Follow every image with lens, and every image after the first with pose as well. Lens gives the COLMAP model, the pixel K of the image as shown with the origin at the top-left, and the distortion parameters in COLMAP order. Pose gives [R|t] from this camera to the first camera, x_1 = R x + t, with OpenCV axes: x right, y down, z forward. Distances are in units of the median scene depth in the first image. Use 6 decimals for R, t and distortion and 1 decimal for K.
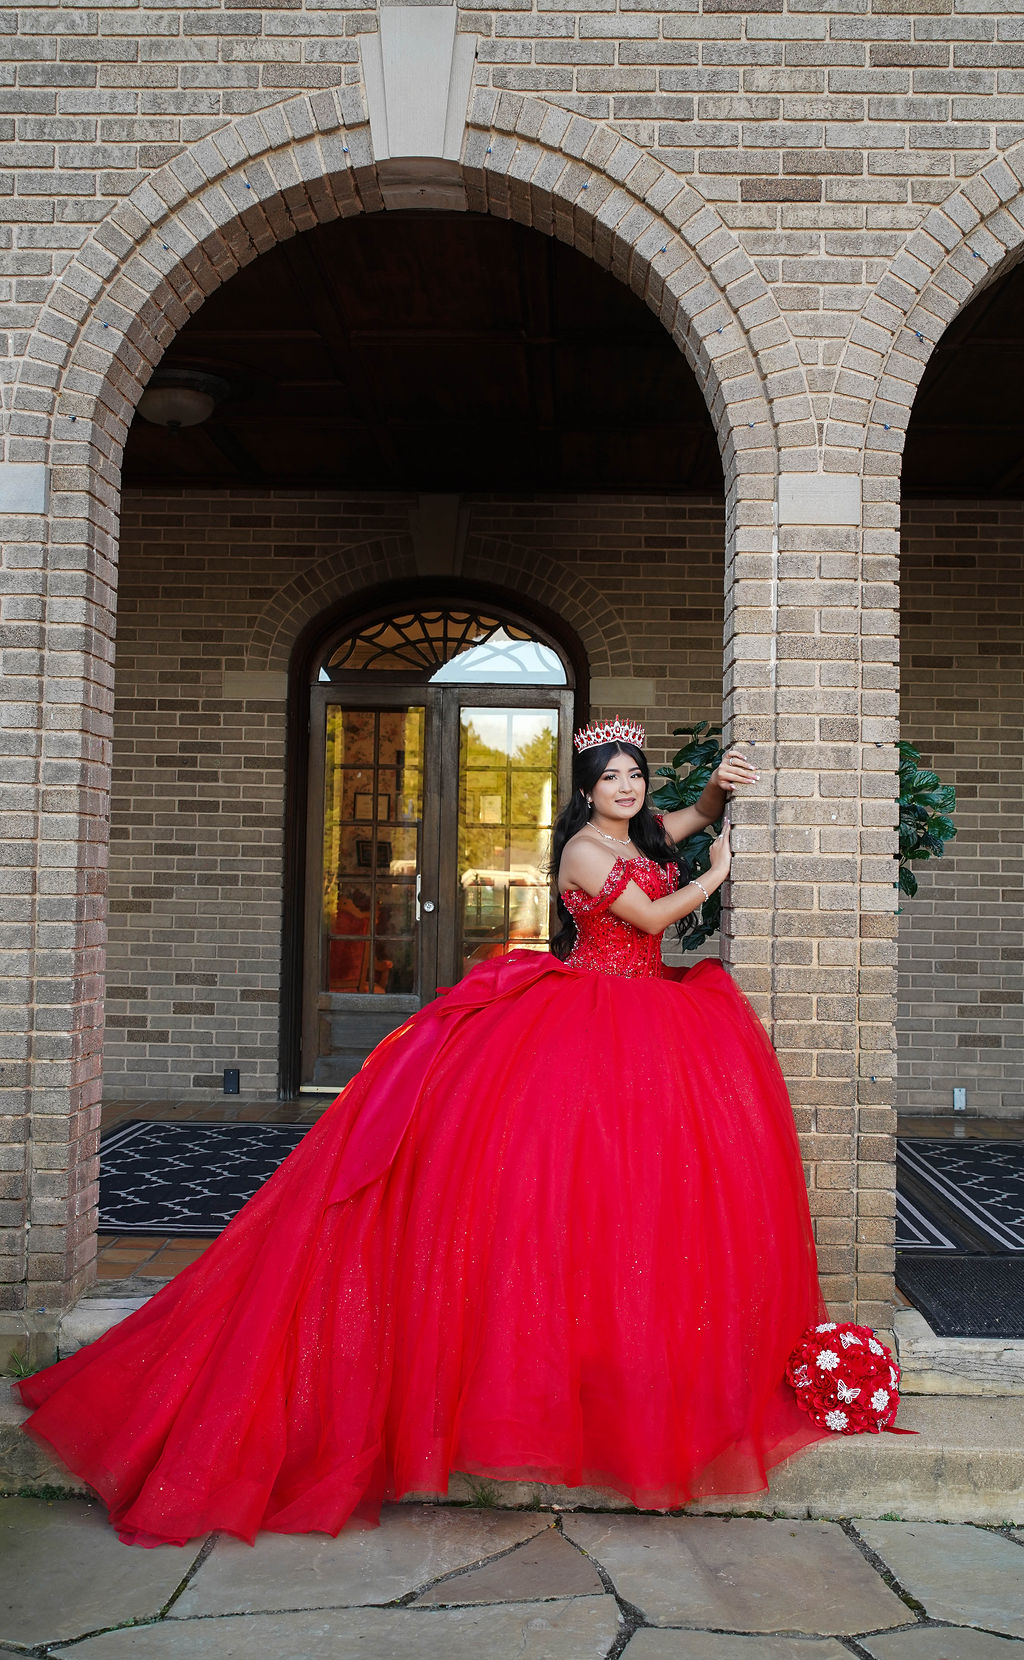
lens RADIAL K [[1755.9, 0, 519.6], [0, 1755.9, 773.3], [0, 0, 1]] dist [0.001724, 0.000000]
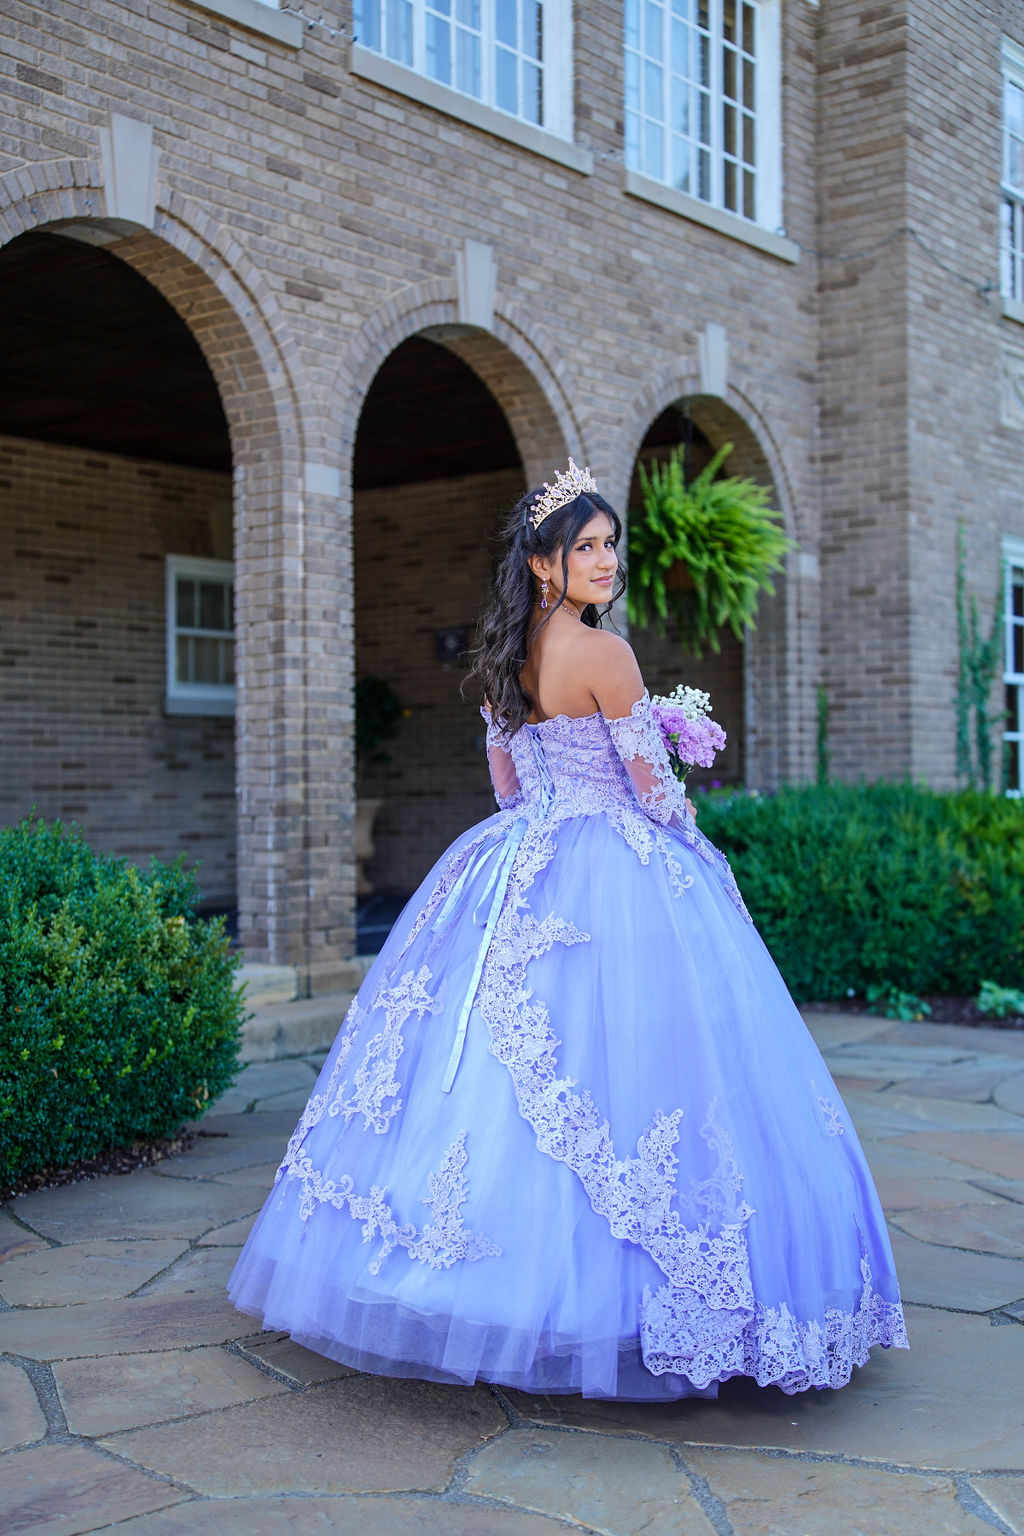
lens RADIAL K [[1932.8, 0, 514.1], [0, 1932.8, 762.2], [0, 0, 1]] dist [0.074403, 0.000000]
pose [[0.590900, -0.013055, 0.806639, -1.208856], [-0.021705, 0.999250, 0.032072, 0.052066], [-0.806453, -0.036460, 0.590173, -0.266646]]
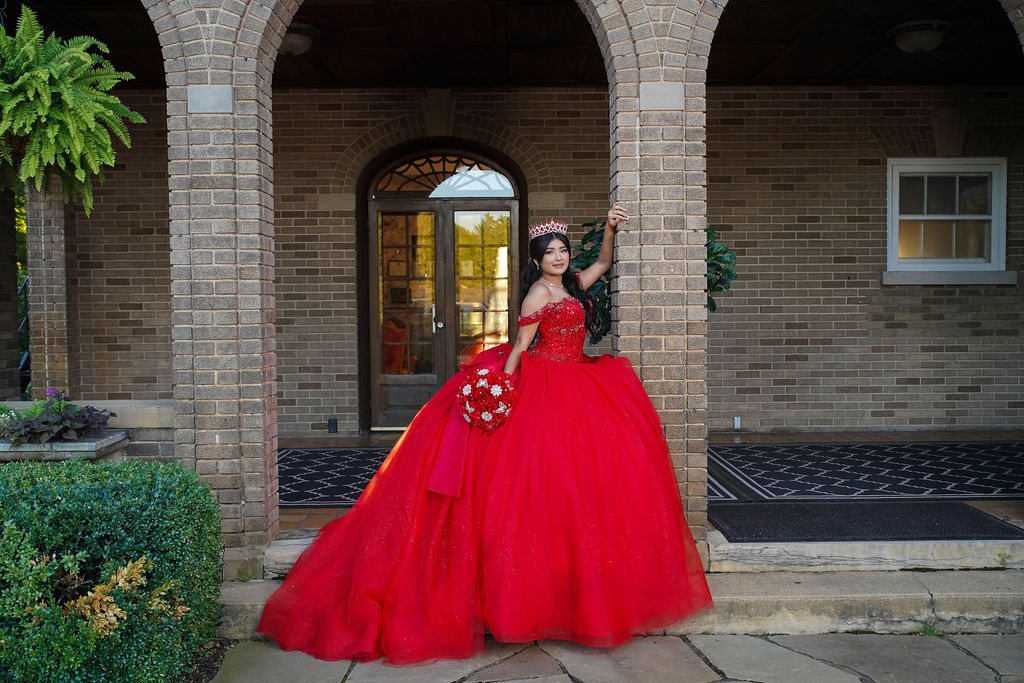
lens RADIAL K [[1035.9, 0, 516.3], [0, 1035.9, 337.0], [0, 0, 1]] dist [-0.018931, 0.000000]
pose [[0.998843, -0.029421, 0.038043, -0.027663], [0.025913, 0.995639, 0.089618, -0.006993], [-0.040514, -0.088528, 0.995249, -0.082847]]
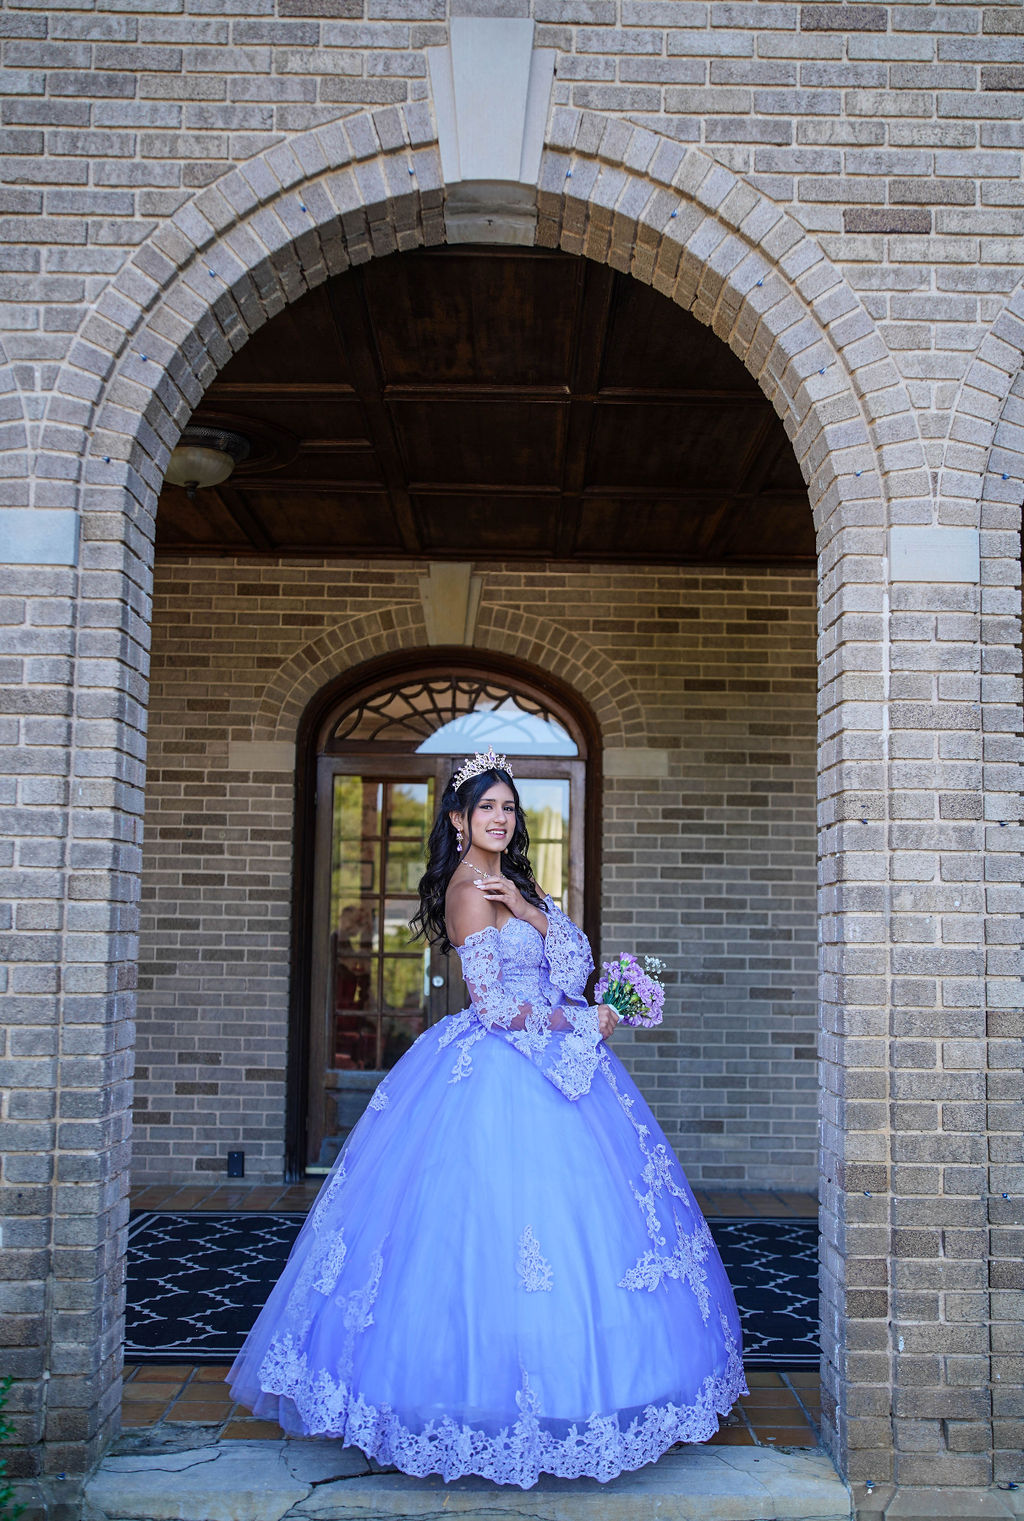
lens RADIAL K [[1611.0, 0, 535.8], [0, 1611.0, 769.5], [0, 0, 1]] dist [0.009838, 0.000000]
pose [[0.998886, 0.000687, 0.047194, -0.073824], [0.001252, 0.999157, -0.041041, -0.009764], [-0.047182, 0.041054, 0.998042, 0.172303]]
